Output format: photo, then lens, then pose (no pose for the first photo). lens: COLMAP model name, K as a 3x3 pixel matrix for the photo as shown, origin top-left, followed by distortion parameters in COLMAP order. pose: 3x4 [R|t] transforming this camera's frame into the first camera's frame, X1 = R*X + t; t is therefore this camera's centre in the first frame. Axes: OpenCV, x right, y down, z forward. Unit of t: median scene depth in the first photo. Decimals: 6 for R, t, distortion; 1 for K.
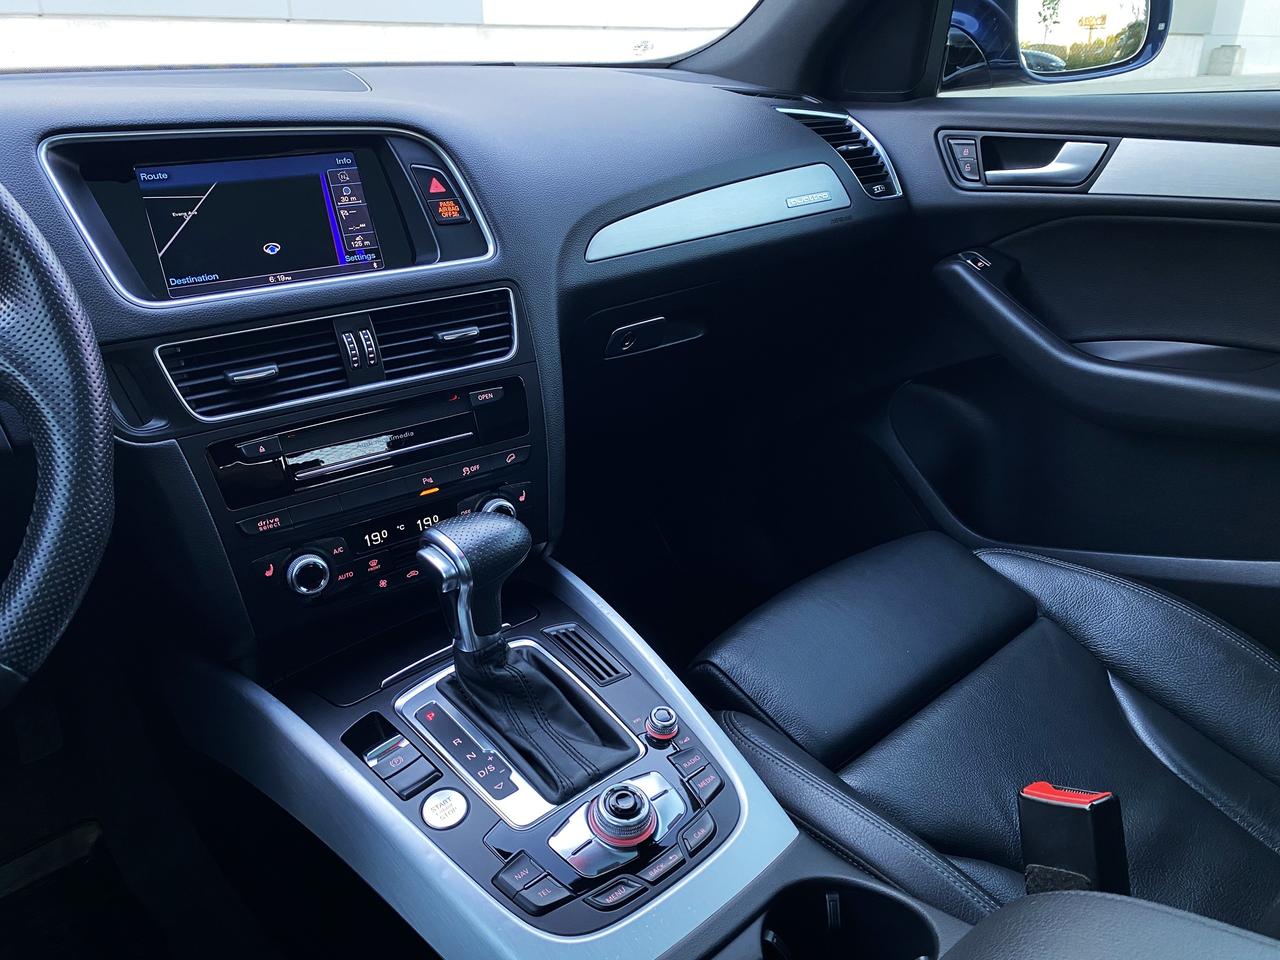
lens RADIAL K [[968.9, 0, 640.3], [0, 968.9, 463.8], [0, 0, 1]] dist [0.064954, -0.100497]
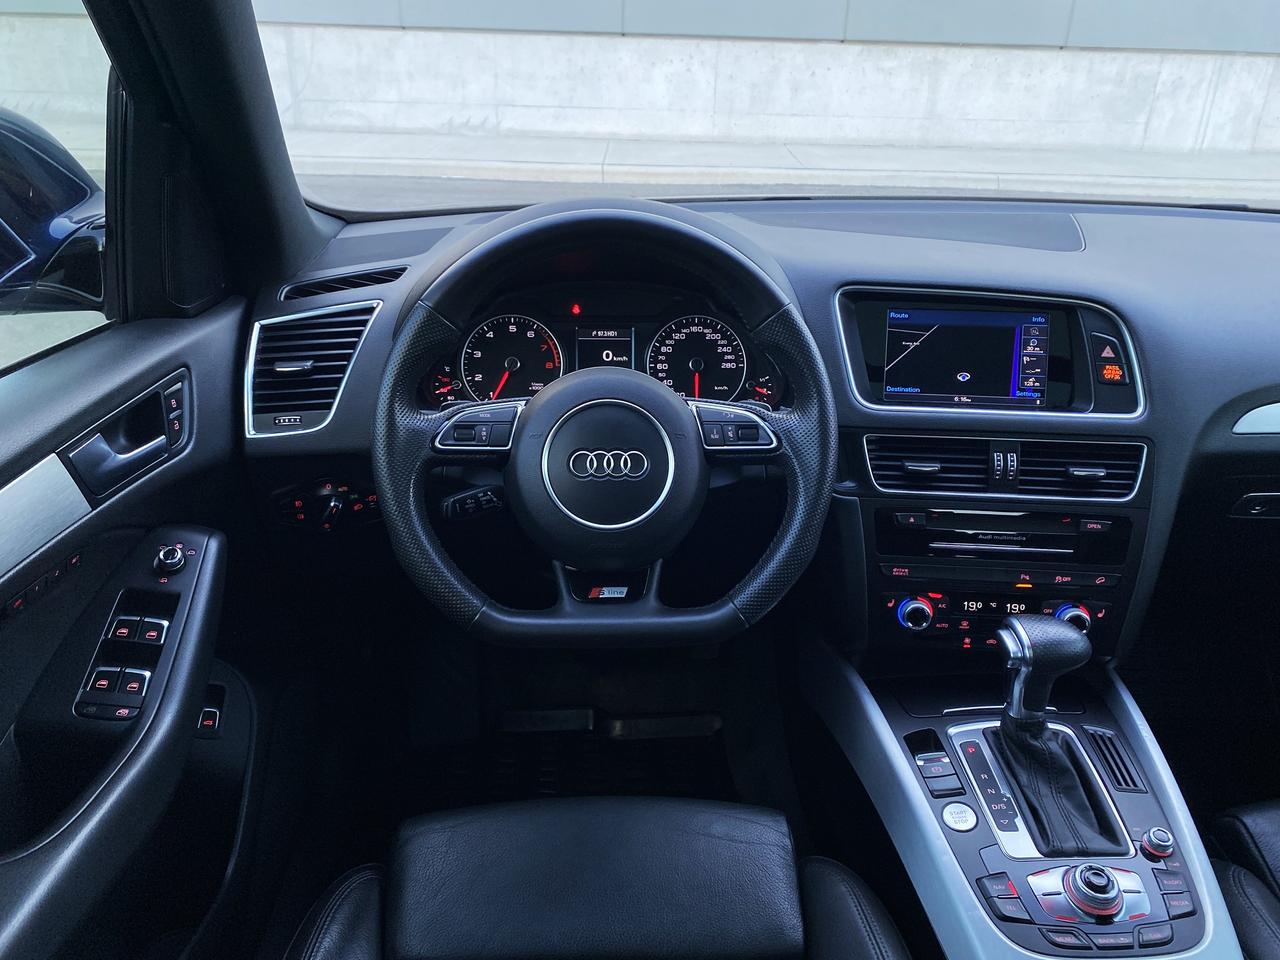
lens RADIAL K [[1001.5, 0, 621.6], [0, 1001.5, 470.7], [0, 0, 1]] dist [0.007118, -0.007378]
pose [[0.763883, 0.272001, -0.585233, 0.114018], [-0.270980, 0.958212, 0.091652, -0.098996], [0.585707, 0.088575, 0.805669, -0.400878]]
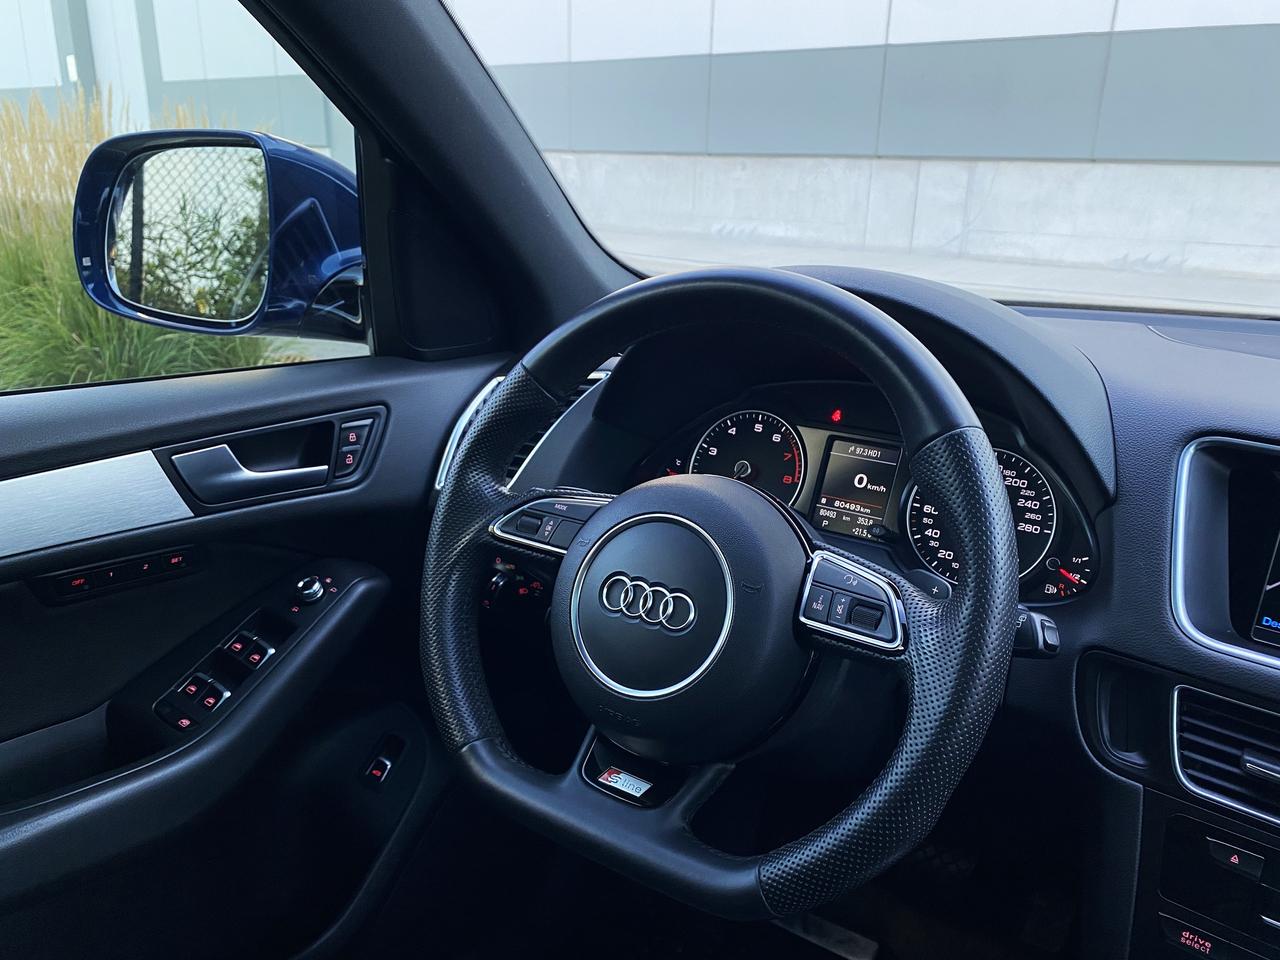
lens RADIAL K [[968.9, 0, 640.3], [0, 968.9, 463.8], [0, 0, 1]] dist [0.064954, -0.100497]
pose [[0.207678, 0.285323, -0.935660, 0.143639], [-0.395048, 0.899507, 0.186614, -0.247784], [0.894878, 0.330875, 0.299524, 0.234342]]
